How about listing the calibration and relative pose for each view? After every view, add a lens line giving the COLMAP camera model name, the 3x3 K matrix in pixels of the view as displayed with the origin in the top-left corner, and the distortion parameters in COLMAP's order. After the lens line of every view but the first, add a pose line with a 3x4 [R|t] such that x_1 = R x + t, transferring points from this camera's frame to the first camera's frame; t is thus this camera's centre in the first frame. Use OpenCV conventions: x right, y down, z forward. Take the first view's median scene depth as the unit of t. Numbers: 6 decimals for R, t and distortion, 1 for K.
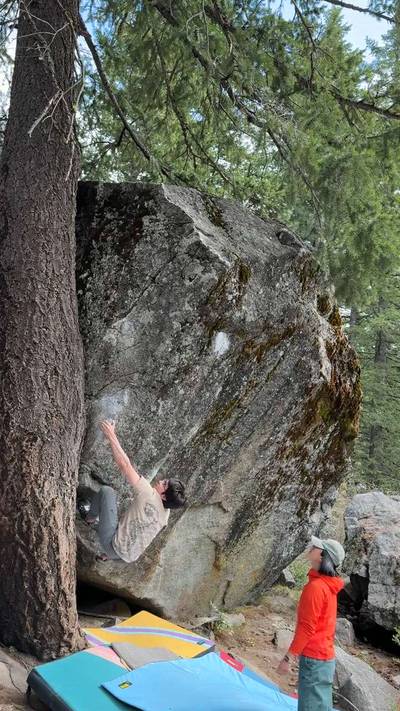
lens RADIAL K [[601.1, 0, 201.0], [0, 601.1, 354.0], [0, 0, 1]] dist [0.184333, -0.405166]
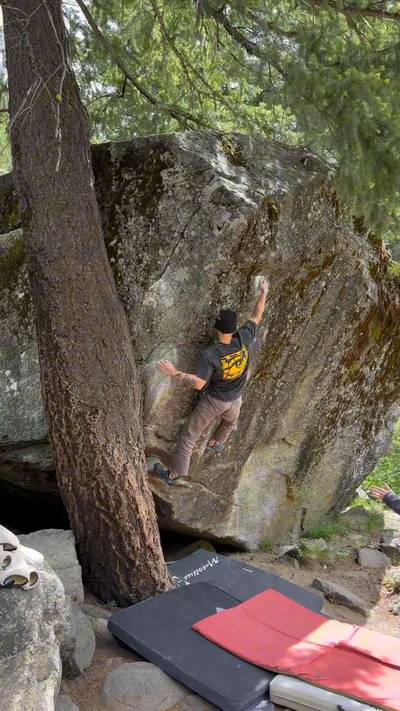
lens RADIAL K [[601.1, 0, 201.0], [0, 601.1, 354.0], [0, 0, 1]] dist [0.184333, -0.405166]
pose [[0.983826, -0.157437, -0.085442, 0.004959], [0.165809, 0.980889, 0.101801, -0.026505], [0.067782, -0.114322, 0.991129, 0.000839]]
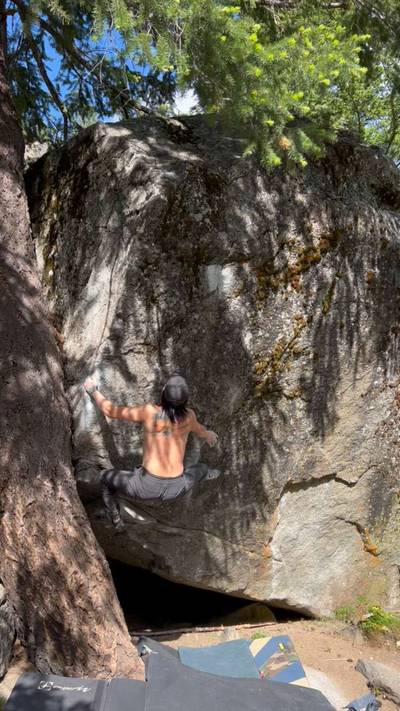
lens RADIAL K [[584.2, 0, 200.0], [0, 584.2, 355.5], [0, 0, 1]] dist [0.145325, -0.370087]
pose [[0.883028, -0.270527, -0.383507, 0.286045], [0.264405, 0.961888, -0.069724, 0.129628], [0.387753, -0.039832, 0.920902, 0.271941]]
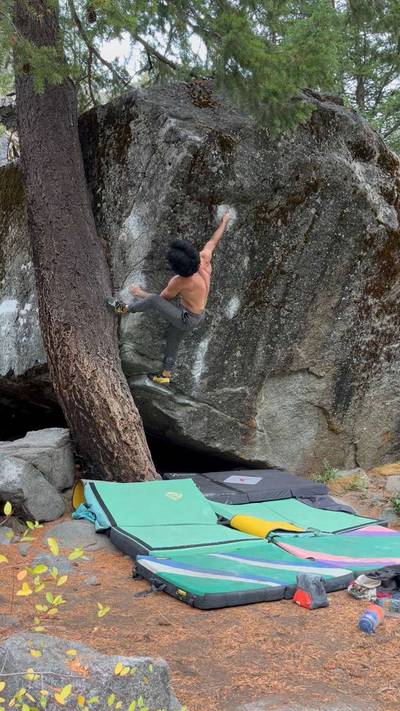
lens RADIAL K [[610.7, 0, 200.0], [0, 610.7, 355.5], [0, 0, 1]] dist [0.130078, -0.420273]
pose [[0.897304, -0.190760, -0.398066, 0.383029], [0.232973, 0.970630, 0.060014, 0.149672], [0.374926, -0.146589, 0.915392, -0.058139]]
